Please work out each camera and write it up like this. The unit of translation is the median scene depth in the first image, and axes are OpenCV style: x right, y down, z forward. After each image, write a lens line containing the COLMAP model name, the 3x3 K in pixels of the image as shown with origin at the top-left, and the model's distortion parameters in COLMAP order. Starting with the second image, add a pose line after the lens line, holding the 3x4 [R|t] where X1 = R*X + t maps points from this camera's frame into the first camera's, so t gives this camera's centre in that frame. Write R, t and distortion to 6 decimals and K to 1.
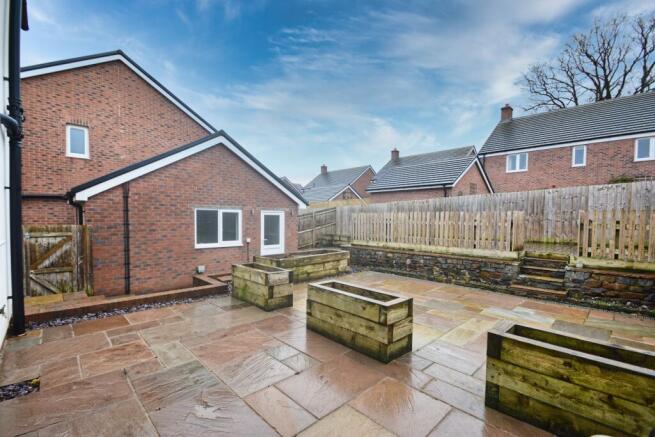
lens RADIAL K [[289.1, 0, 317.1], [0, 289.1, 228.6], [0, 0, 1]] dist [0.012968, -0.014728]
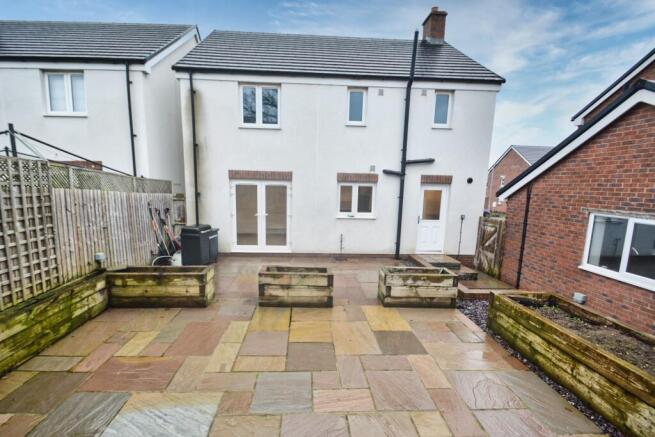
lens RADIAL K [[289.1, 0, 317.1], [0, 289.1, 228.6], [0, 0, 1]] dist [0.012968, -0.014728]
pose [[-0.647364, 0.087443, -0.757148, 0.550764], [-0.056387, 0.985180, 0.161989, -0.109648], [0.760092, 0.147559, -0.632839, 0.943645]]
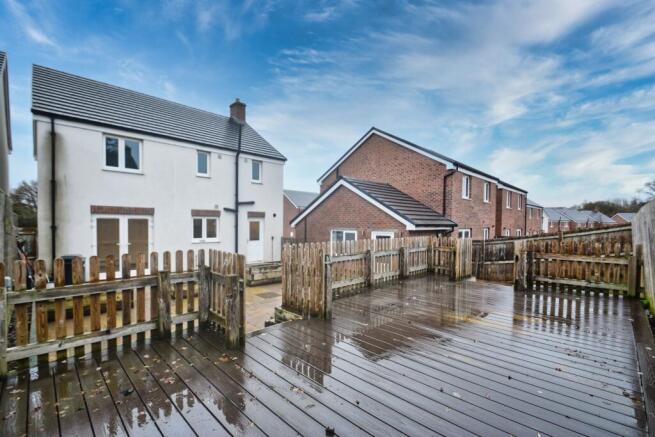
lens RADIAL K [[289.1, 0, 317.1], [0, 289.1, 228.6], [0, 0, 1]] dist [0.012968, -0.014728]
pose [[0.016194, 0.009340, -0.999825, 1.139180], [-0.044671, 0.998965, 0.008609, -0.087766], [0.998870, 0.044524, 0.016594, 0.899634]]
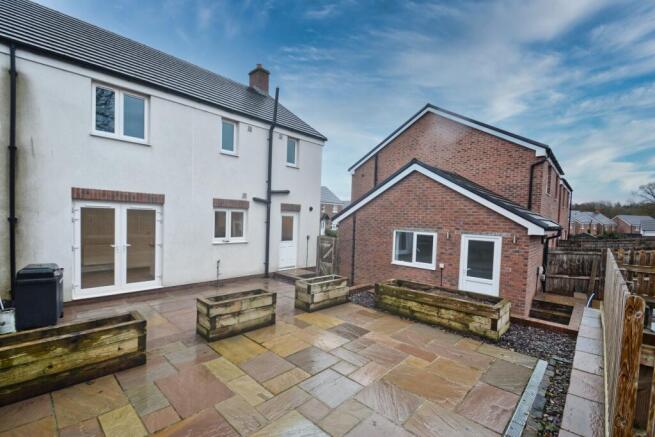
lens RADIAL K [[289.1, 0, 317.1], [0, 289.1, 228.6], [0, 0, 1]] dist [0.012968, -0.014728]
pose [[0.051124, 0.029595, -0.998254, 0.759447], [-0.068020, 0.997343, 0.026085, -0.086120], [0.996373, 0.066568, 0.053001, 0.618672]]
